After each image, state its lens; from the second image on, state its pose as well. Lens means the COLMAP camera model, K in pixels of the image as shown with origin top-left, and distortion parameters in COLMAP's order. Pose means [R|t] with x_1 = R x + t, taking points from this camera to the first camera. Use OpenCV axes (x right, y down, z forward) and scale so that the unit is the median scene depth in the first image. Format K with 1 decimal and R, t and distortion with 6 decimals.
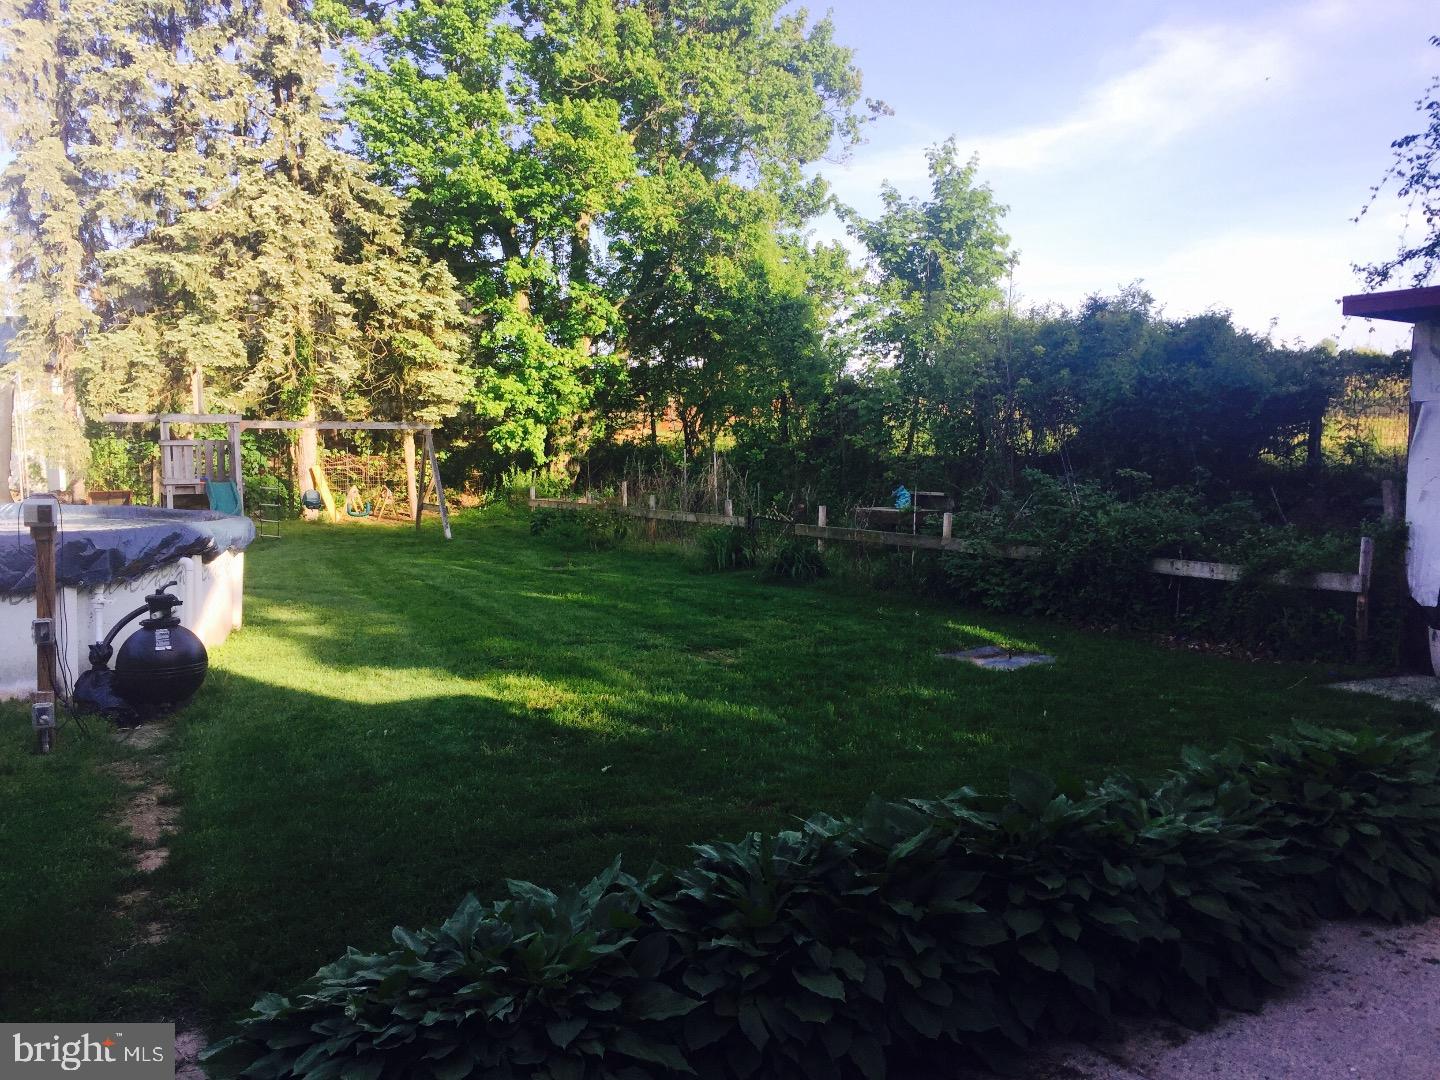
lens RADIAL K [[1234.3, 0, 718.5], [0, 1234.3, 530.5], [0, 0, 1]] dist [0.074306, -0.083891]
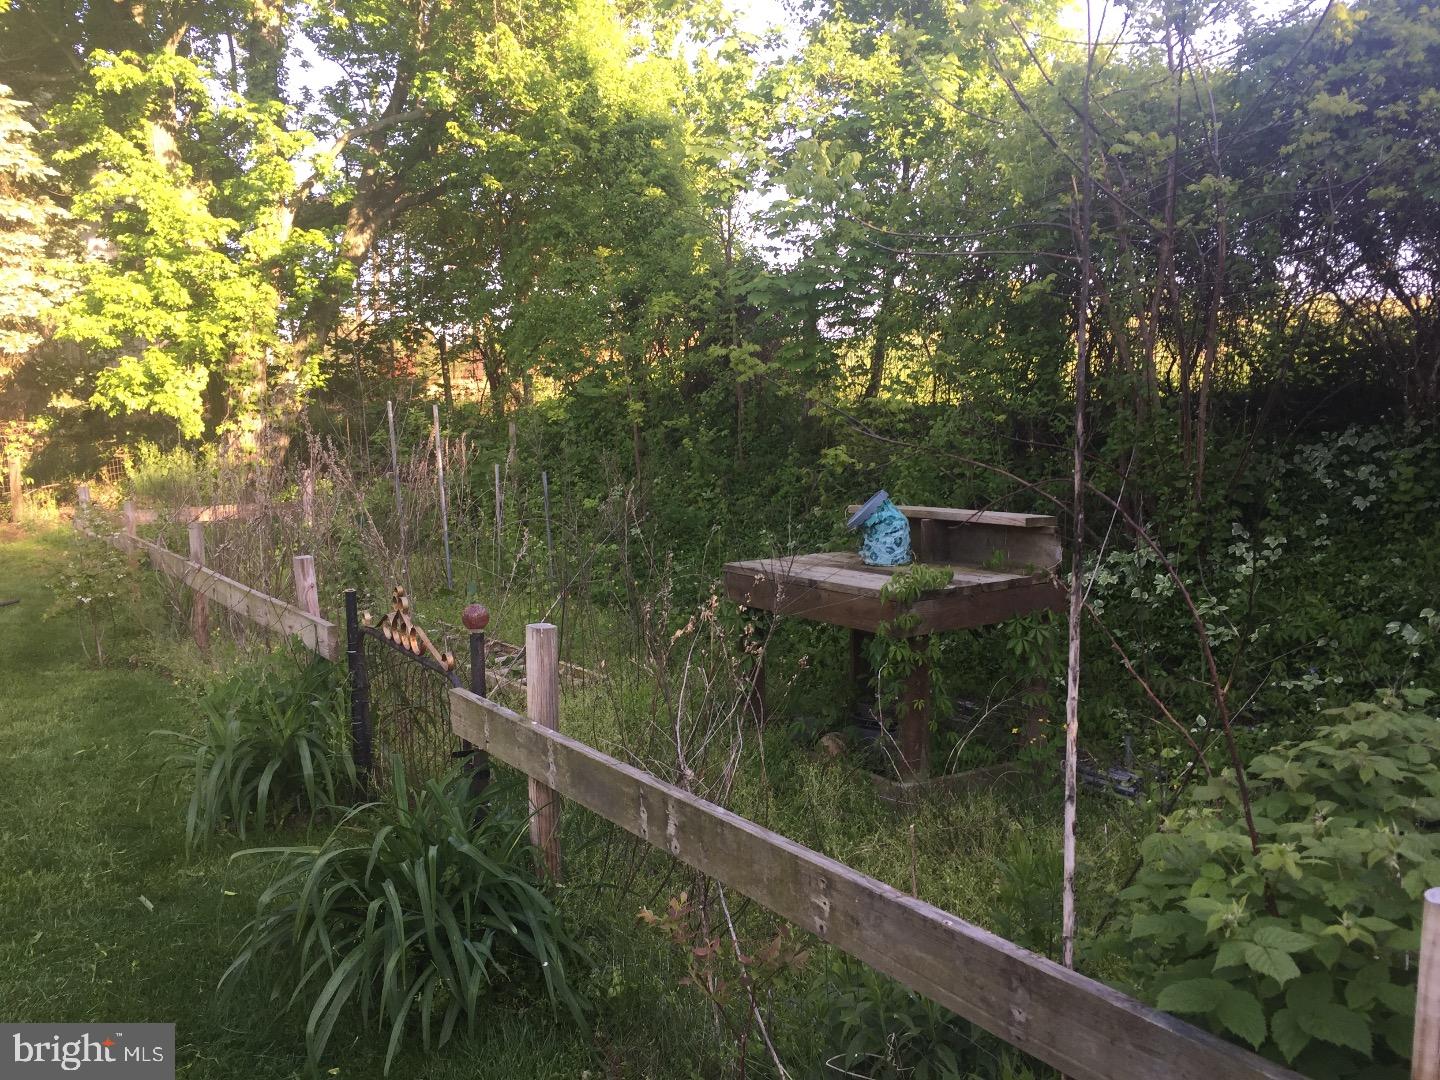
lens RADIAL K [[1234.3, 0, 717.1], [0, 1234.3, 535.0], [0, 0, 1]] dist [0.074306, -0.083891]
pose [[0.998405, -0.026929, 0.049623, 0.059226], [0.025223, 0.999080, 0.034690, -0.024605], [-0.050511, -0.033383, 0.998165, 0.450702]]
